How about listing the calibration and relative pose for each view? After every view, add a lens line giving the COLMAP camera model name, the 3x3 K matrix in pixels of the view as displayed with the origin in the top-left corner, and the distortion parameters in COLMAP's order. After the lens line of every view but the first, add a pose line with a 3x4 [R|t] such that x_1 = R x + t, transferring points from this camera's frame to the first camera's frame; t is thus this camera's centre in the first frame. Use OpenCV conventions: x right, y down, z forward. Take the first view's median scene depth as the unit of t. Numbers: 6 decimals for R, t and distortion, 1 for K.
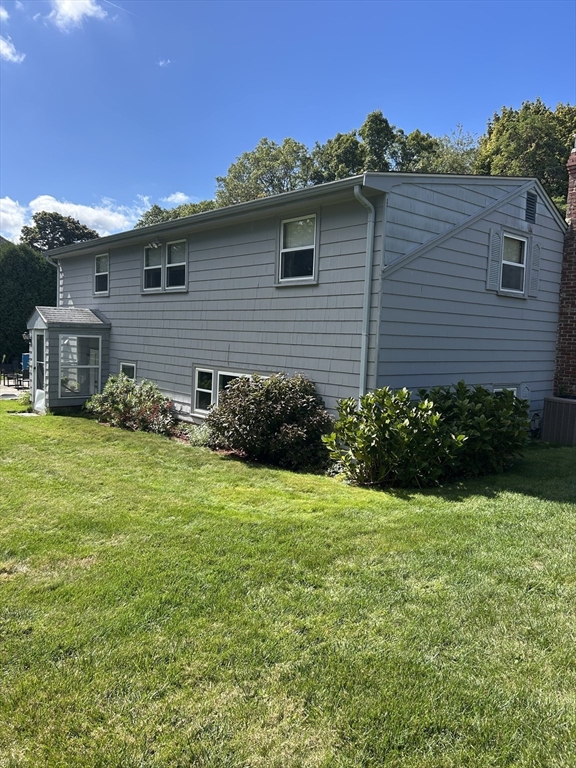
lens RADIAL K [[575.2, 0, 291.4], [0, 575.2, 386.3], [0, 0, 1]] dist [0.045276, -0.001715]
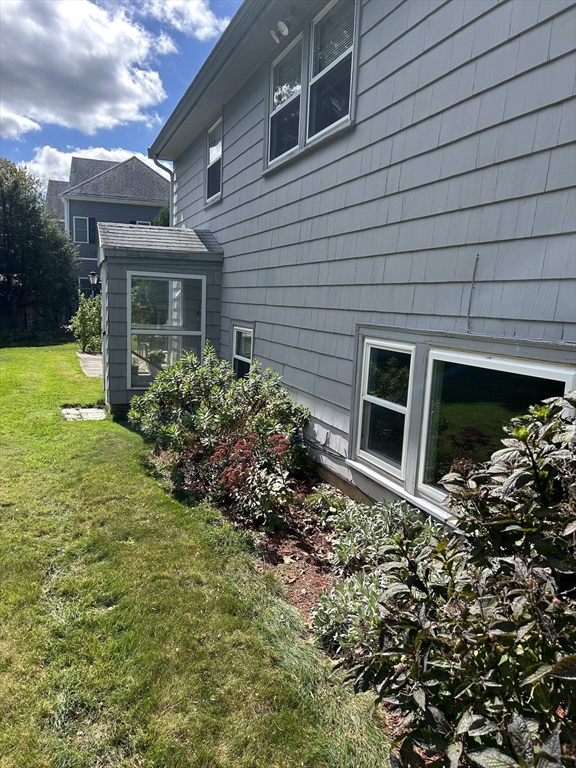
lens RADIAL K [[575.2, 0, 286.5], [0, 575.2, 386.1], [0, 0, 1]] dist [0.045276, -0.001715]
pose [[0.940357, 0.053054, -0.336027, -0.088659], [-0.038170, 0.997982, 0.050750, -0.018243], [0.338041, -0.034897, 0.940484, 0.635019]]
